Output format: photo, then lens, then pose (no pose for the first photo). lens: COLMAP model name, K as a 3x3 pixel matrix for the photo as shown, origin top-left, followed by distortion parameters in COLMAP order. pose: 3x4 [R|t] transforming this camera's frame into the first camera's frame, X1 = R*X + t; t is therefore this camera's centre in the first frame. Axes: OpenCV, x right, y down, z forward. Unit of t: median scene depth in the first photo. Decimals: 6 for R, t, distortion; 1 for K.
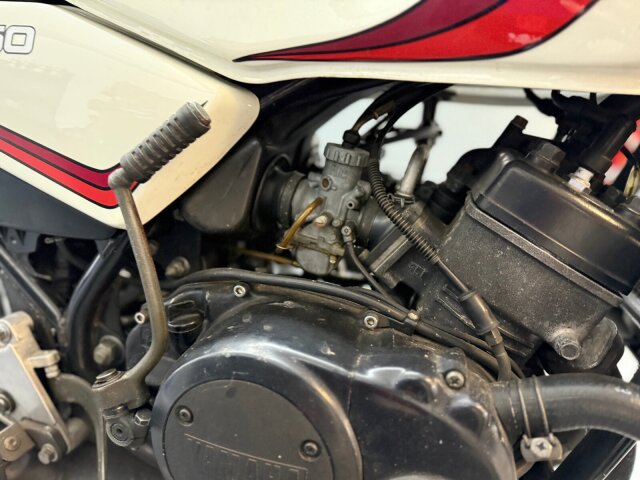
lens RADIAL K [[489.8, 0, 337.8], [0, 489.8, 240.4], [0, 0, 1]] dist [0.003392, -0.052286]
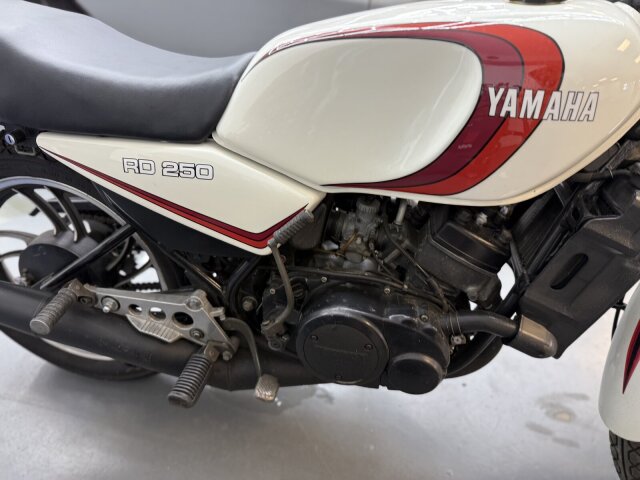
lens RADIAL K [[489.8, 0, 337.8], [0, 489.8, 240.4], [0, 0, 1]] dist [0.003392, -0.052286]
pose [[0.995277, -0.082477, 0.051194, -0.250832], [0.065026, 0.958014, 0.279250, -0.690879], [-0.072076, -0.274602, 0.958853, -1.062686]]
